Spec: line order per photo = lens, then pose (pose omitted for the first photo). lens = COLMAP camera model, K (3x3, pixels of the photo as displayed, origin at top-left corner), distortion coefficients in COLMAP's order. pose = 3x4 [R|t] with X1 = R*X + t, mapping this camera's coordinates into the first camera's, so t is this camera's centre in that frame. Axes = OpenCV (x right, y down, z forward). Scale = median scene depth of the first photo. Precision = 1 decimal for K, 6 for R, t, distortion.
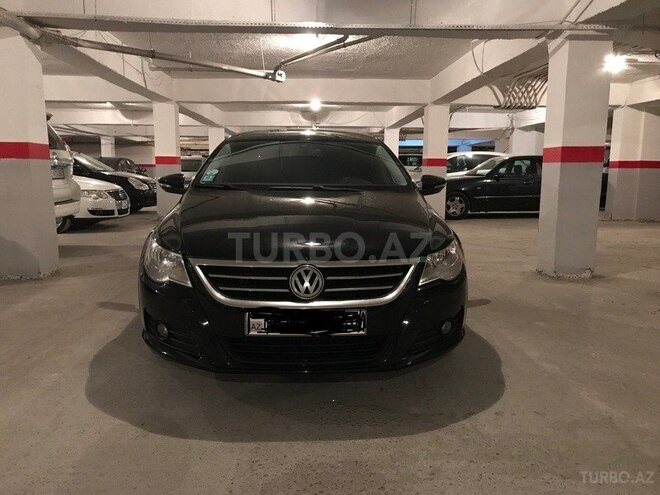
lens RADIAL K [[539.1, 0, 319.3], [0, 539.1, 247.3], [0, 0, 1]] dist [0.017018, 0.007781]
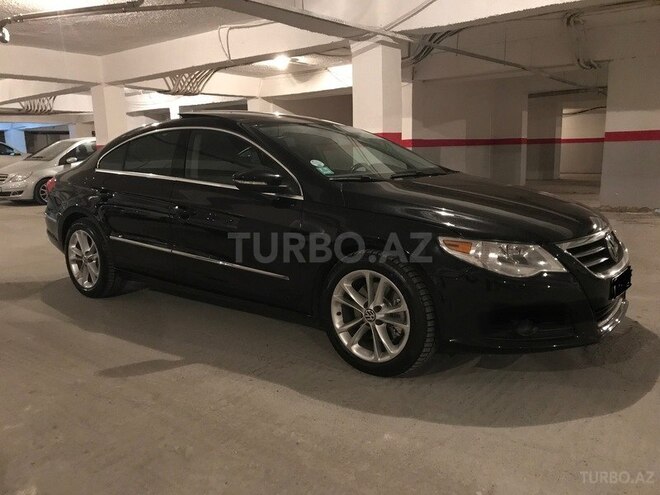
lens RADIAL K [[539.1, 0, 319.3], [0, 539.1, 247.3], [0, 0, 1]] dist [0.017018, 0.007781]
pose [[0.636819, -0.160579, 0.754106, -0.622153], [0.140683, 0.985852, 0.091124, -0.060999], [-0.758070, 0.048060, 0.650400, 0.332361]]
